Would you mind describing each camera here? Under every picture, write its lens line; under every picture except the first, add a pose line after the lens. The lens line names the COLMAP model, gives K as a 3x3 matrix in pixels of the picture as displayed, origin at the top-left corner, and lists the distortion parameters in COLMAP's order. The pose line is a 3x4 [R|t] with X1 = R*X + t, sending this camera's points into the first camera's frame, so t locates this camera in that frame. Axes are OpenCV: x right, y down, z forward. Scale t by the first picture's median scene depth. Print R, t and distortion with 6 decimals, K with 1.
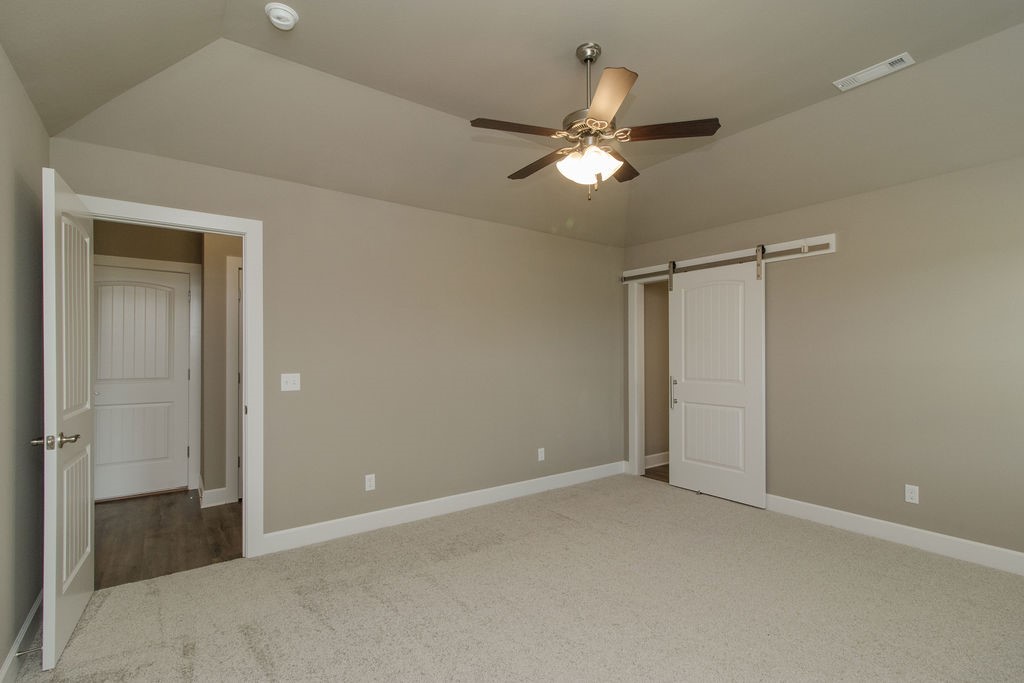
lens RADIAL K [[470.5, 0, 504.4], [0, 470.5, 346.9], [0, 0, 1]] dist [0.002326, -0.001342]
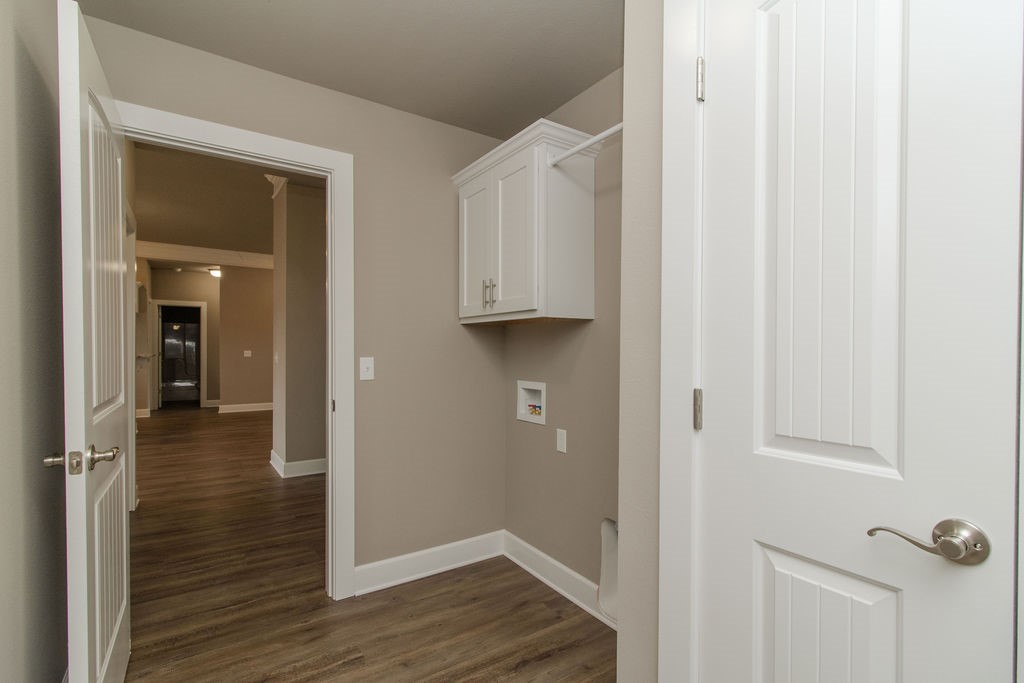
lens RADIAL K [[470.5, 0, 518.7], [0, 470.5, 346.8], [0, 0, 1]] dist [0.002326, -0.001342]
pose [[0.999888, 0.006499, -0.013504, -0.296213], [-0.006287, 0.999857, 0.015683, 0.031499], [0.013604, -0.015596, 0.999786, 0.310171]]
